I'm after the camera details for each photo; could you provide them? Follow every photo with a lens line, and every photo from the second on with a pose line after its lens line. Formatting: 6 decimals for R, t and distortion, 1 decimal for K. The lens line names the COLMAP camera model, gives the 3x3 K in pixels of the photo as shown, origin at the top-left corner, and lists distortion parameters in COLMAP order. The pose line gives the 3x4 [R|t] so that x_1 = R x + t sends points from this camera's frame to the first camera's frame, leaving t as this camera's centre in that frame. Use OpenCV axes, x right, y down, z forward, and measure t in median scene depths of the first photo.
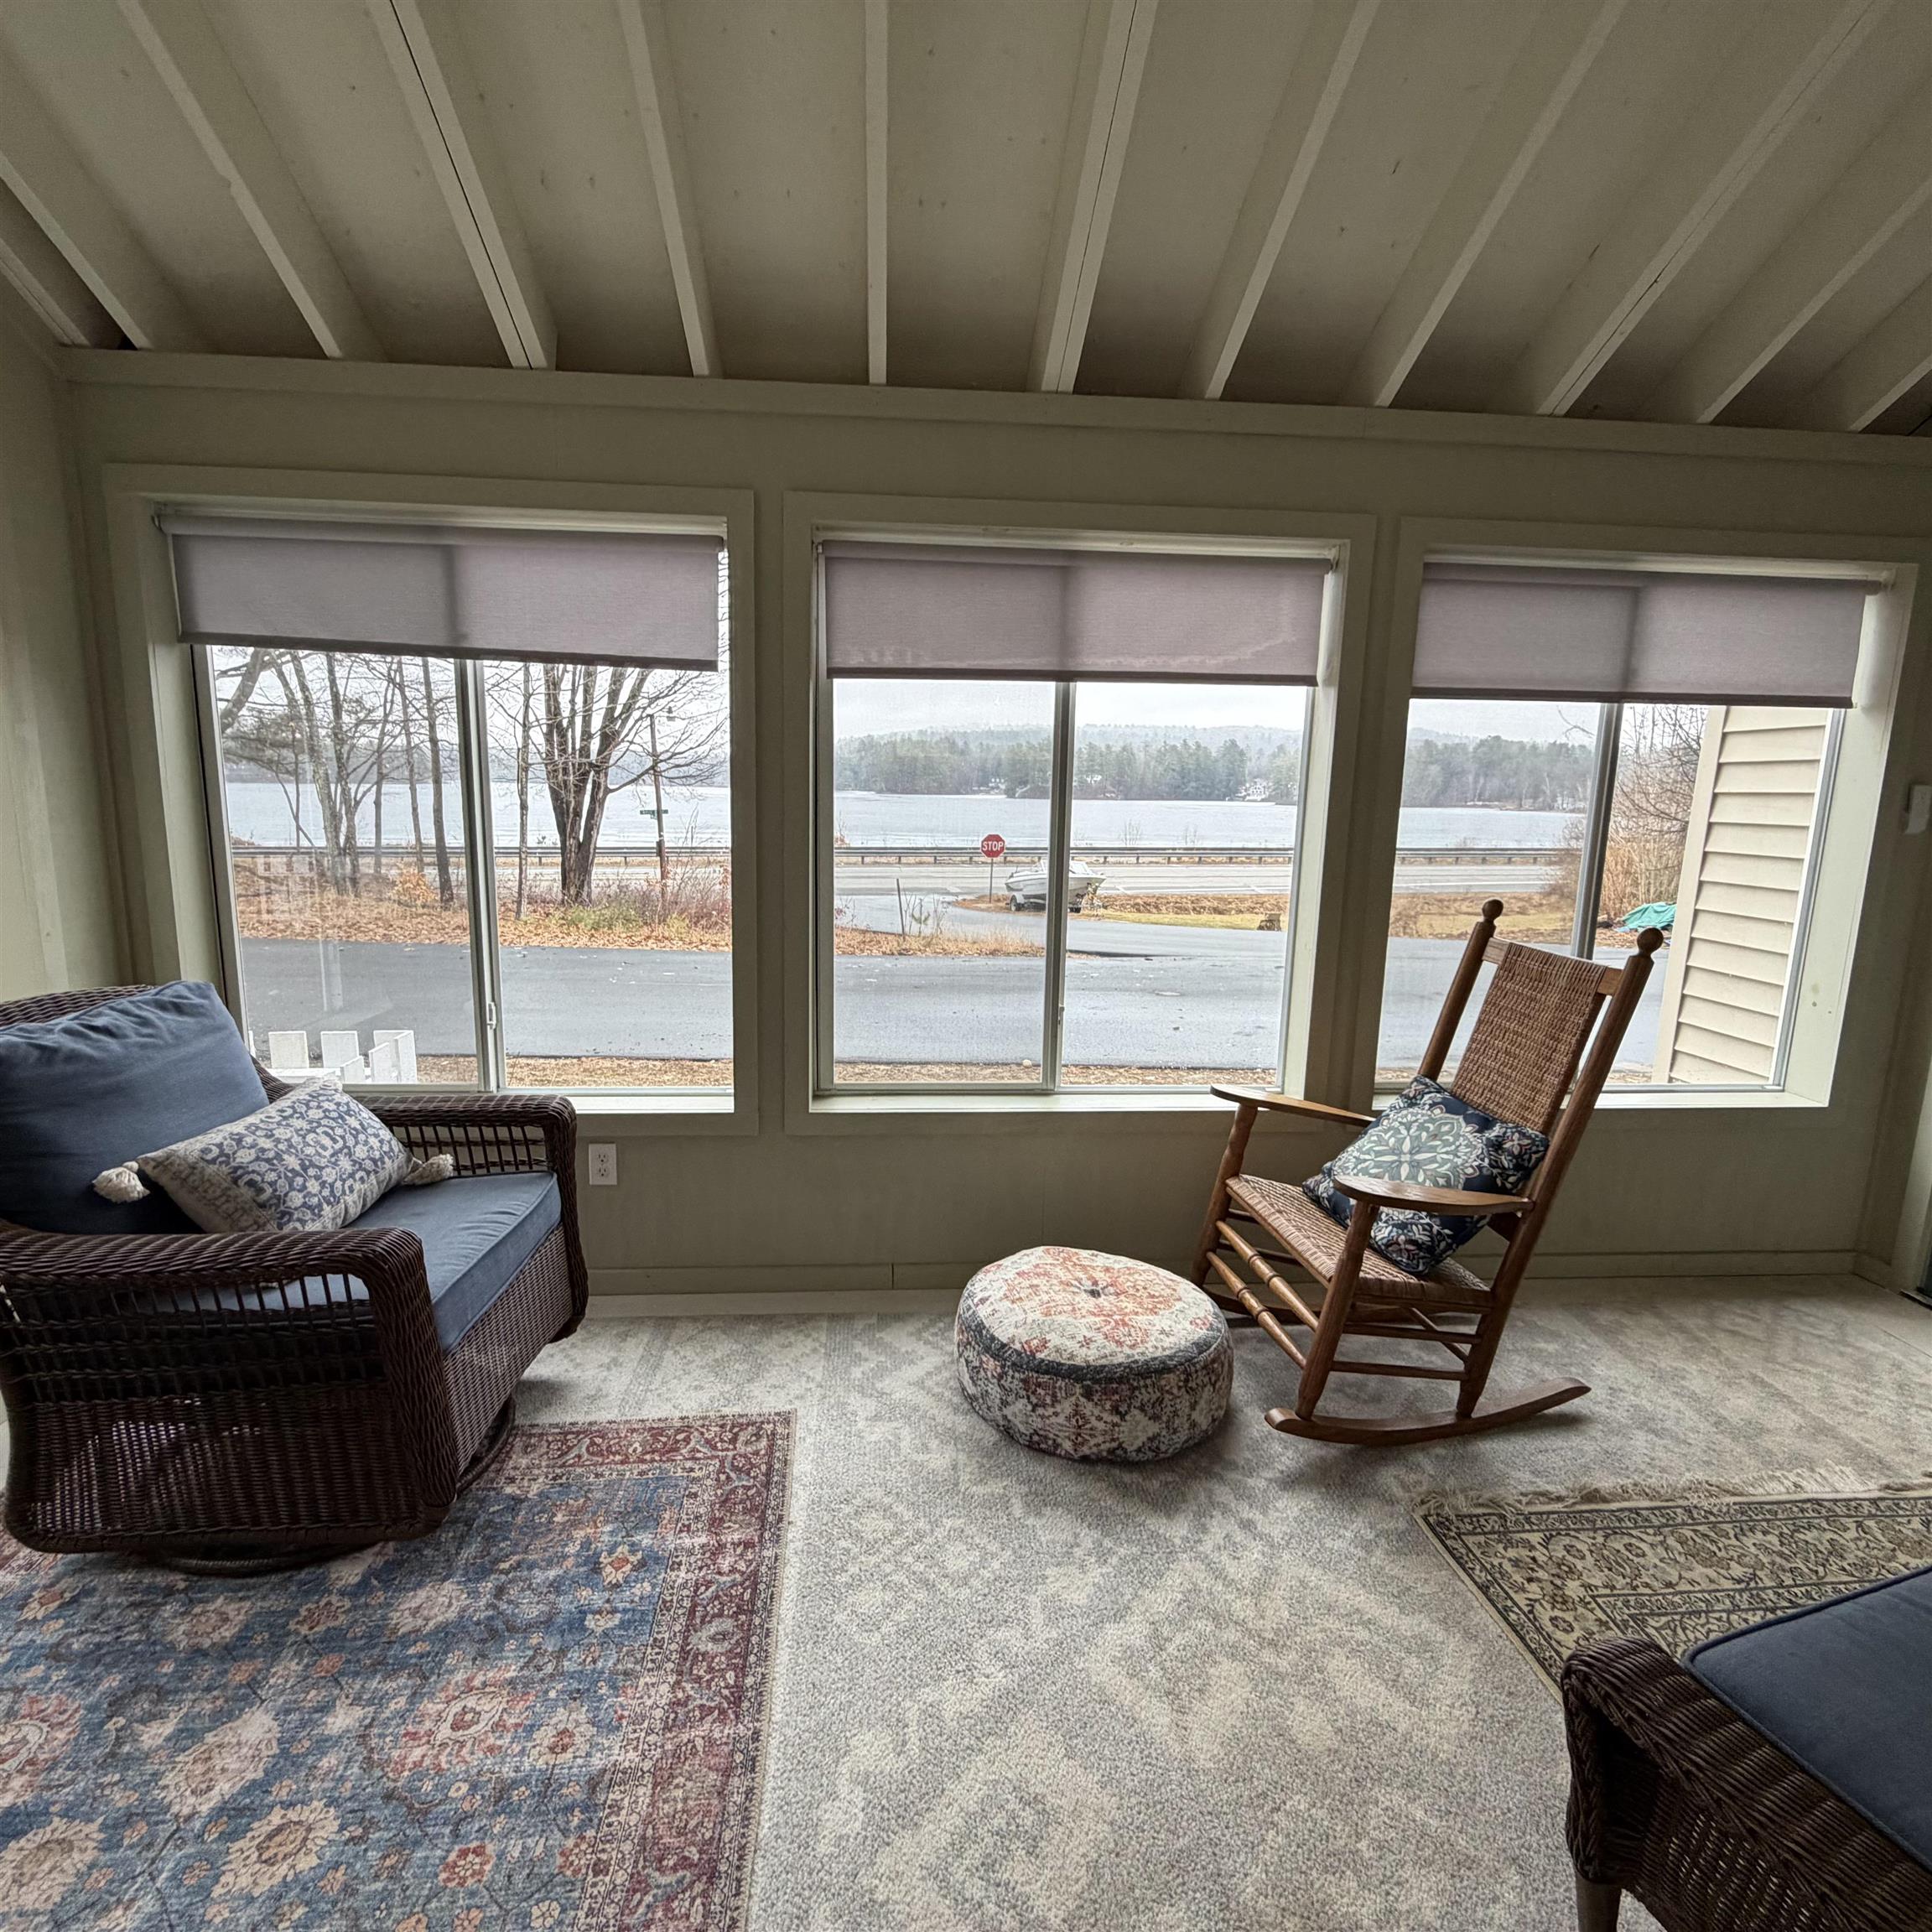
lens RADIAL K [[1038.5, 0, 961.4], [0, 1038.5, 957.5], [0, 0, 1]] dist [-0.006028, -0.001450]
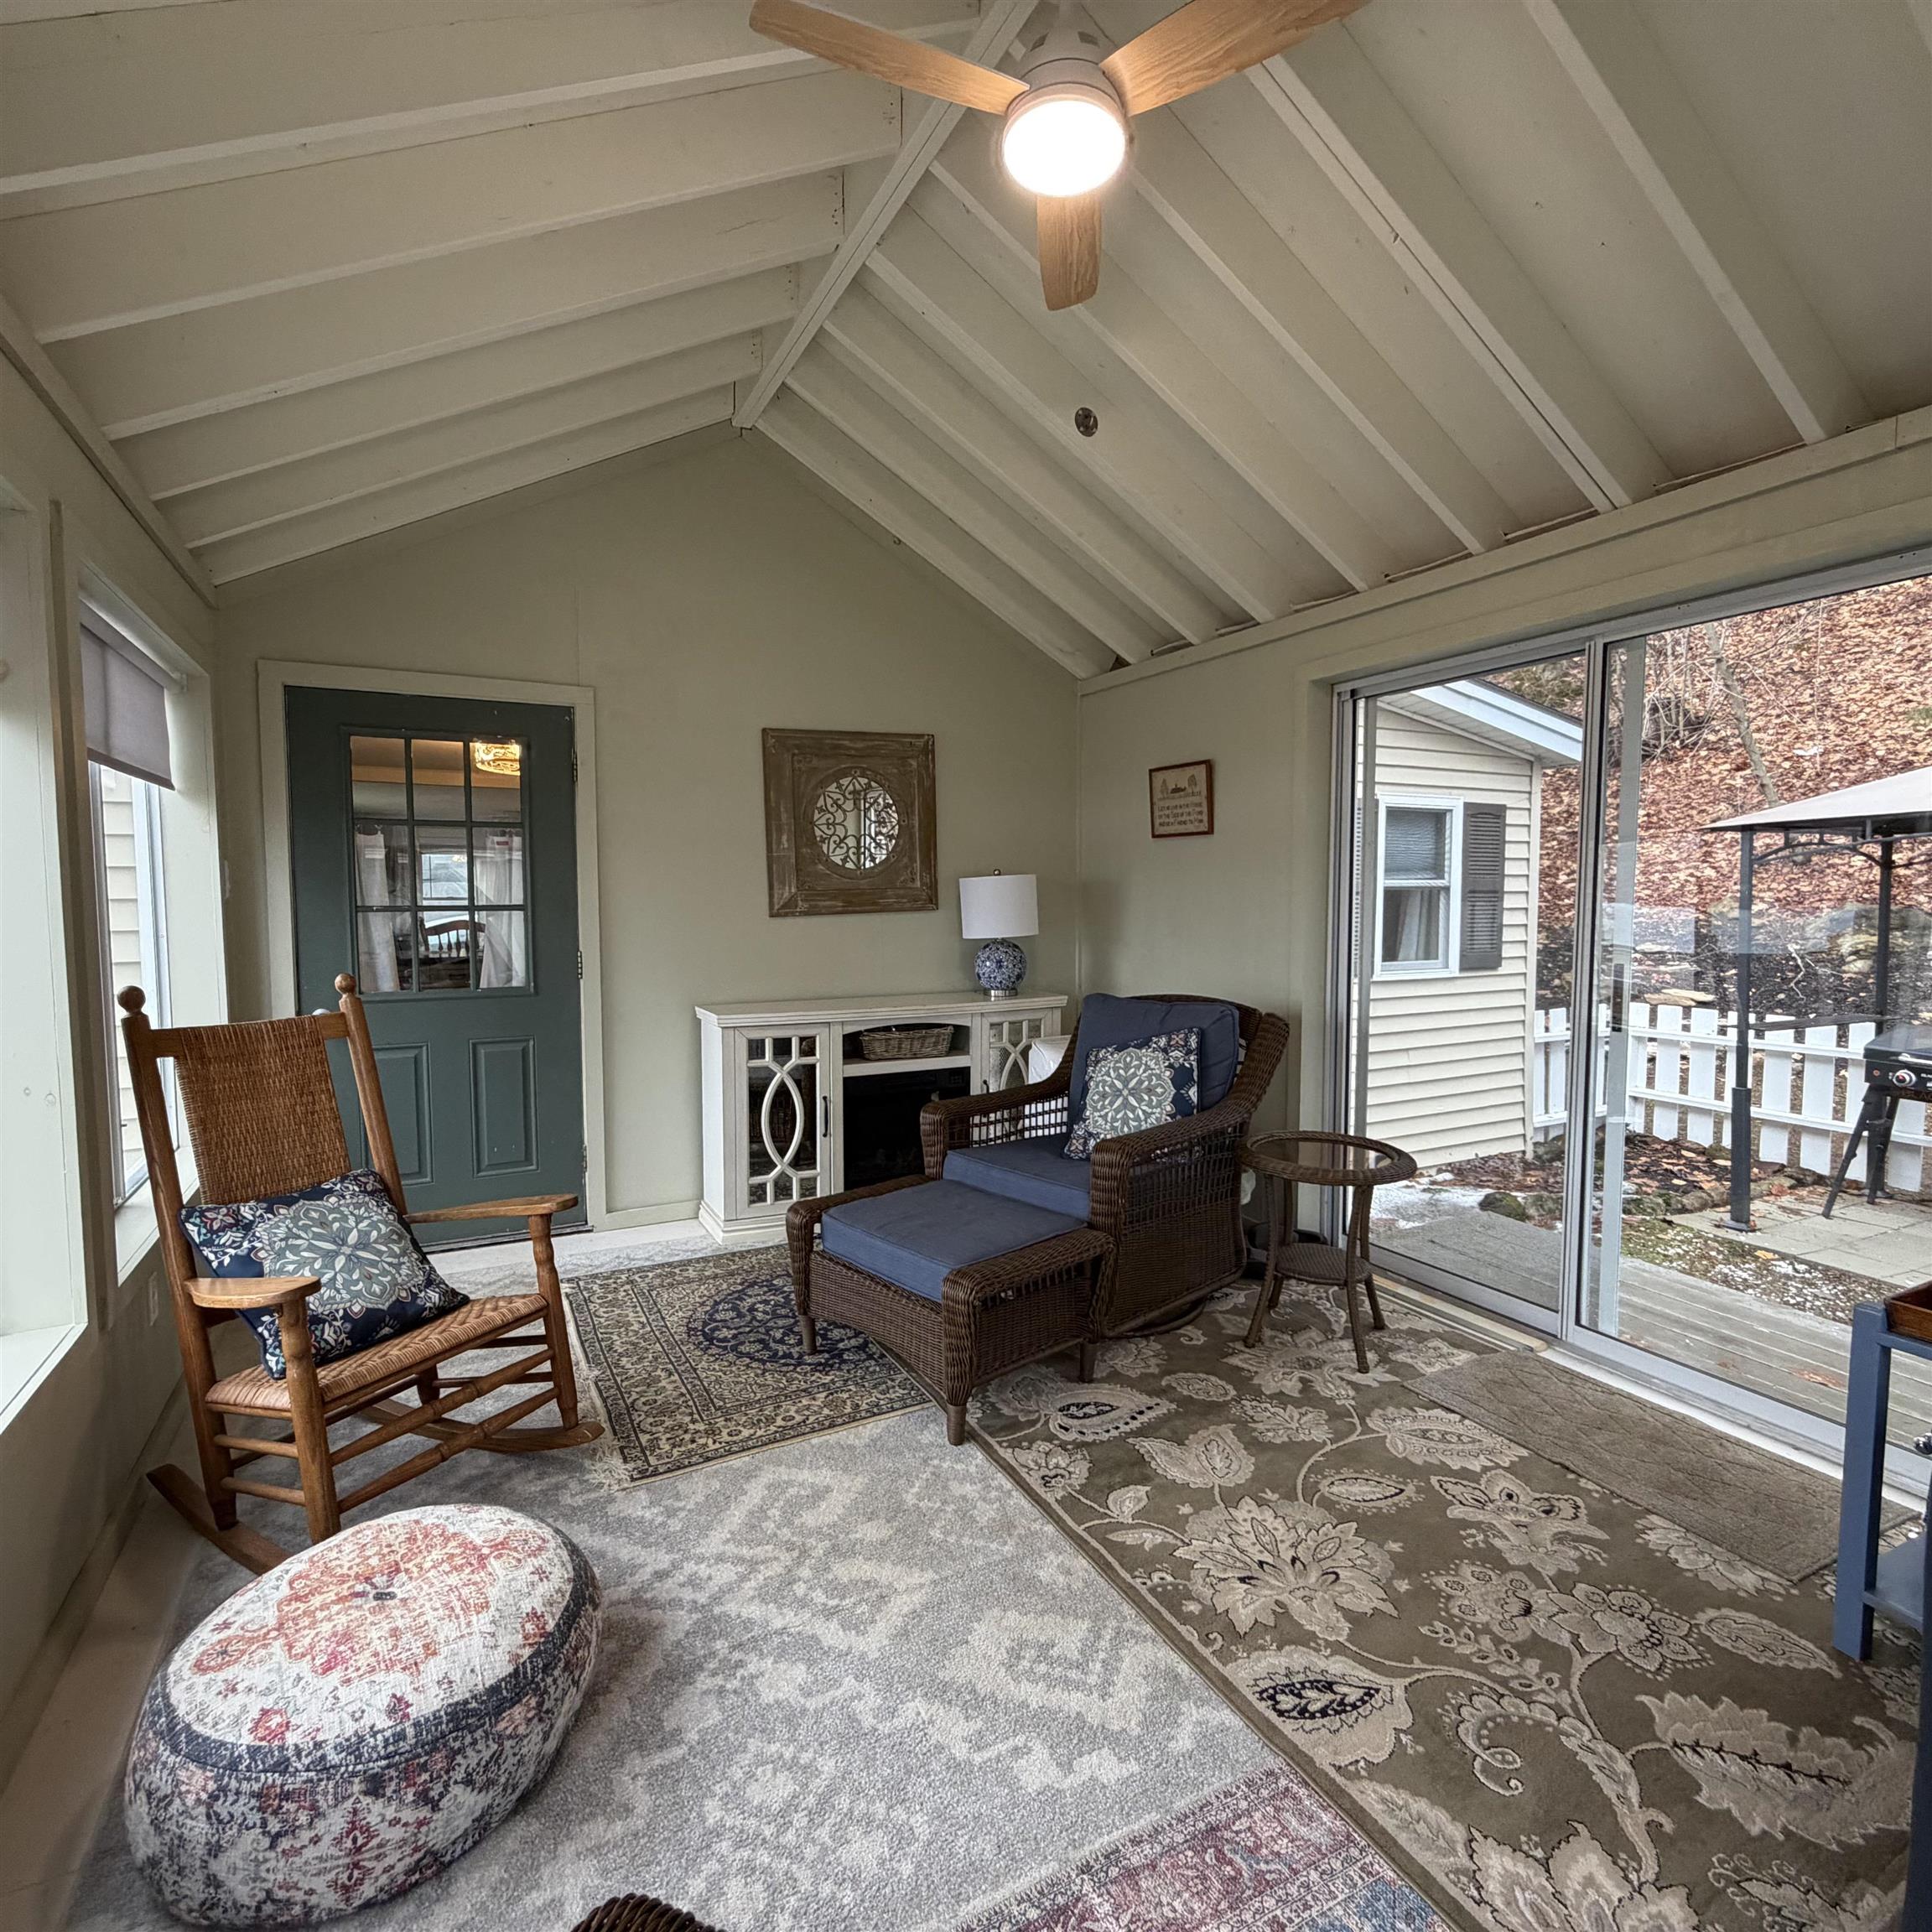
lens RADIAL K [[1038.5, 0, 960.4], [0, 1038.5, 967.5], [0, 0, 1]] dist [-0.006028, -0.001450]
pose [[-0.392867, -0.089176, 0.915261, -0.899886], [0.146140, 0.976584, 0.157880, -0.192824], [-0.907909, 0.195782, -0.370635, 1.244243]]
